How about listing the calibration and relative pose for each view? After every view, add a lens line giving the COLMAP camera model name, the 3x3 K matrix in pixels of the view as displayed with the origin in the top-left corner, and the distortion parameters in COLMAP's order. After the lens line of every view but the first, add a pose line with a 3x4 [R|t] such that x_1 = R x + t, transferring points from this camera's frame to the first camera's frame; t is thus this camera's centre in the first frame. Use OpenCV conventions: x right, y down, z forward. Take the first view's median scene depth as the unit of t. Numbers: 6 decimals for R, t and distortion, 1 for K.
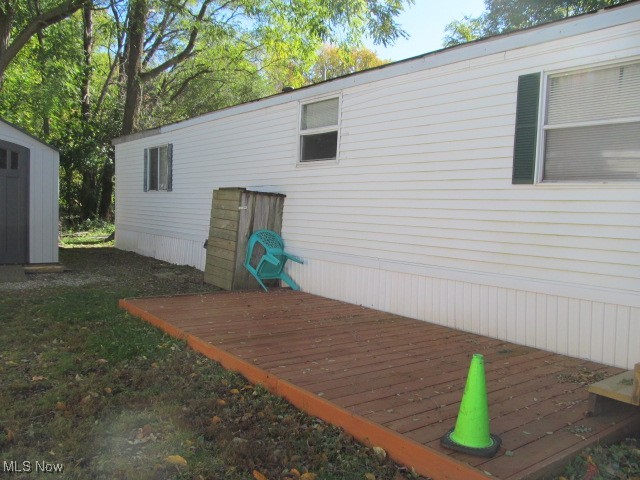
lens RADIAL K [[526.9, 0, 320.0], [0, 526.9, 240.0], [0, 0, 1]] dist [-0.064022, 0.019838]
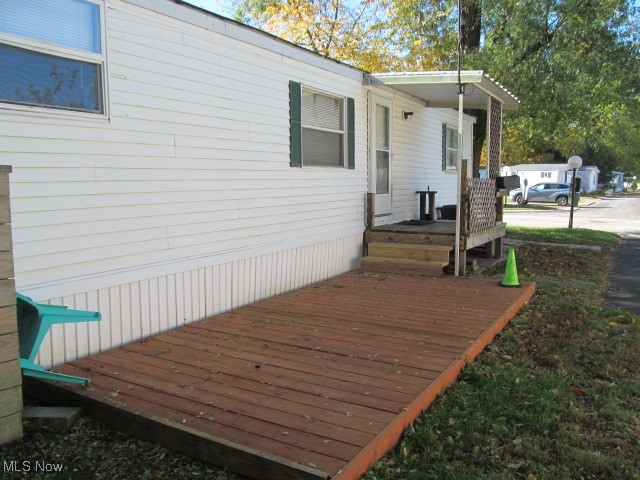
lens RADIAL K [[526.9, 0, 320.0], [0, 526.9, 240.0], [0, 0, 1]] dist [-0.064022, 0.019838]
pose [[-0.365379, -0.139310, 0.920375, -0.853741], [0.046209, 0.984804, 0.167406, -0.142027], [-0.929711, 0.103697, -0.353390, 1.399896]]
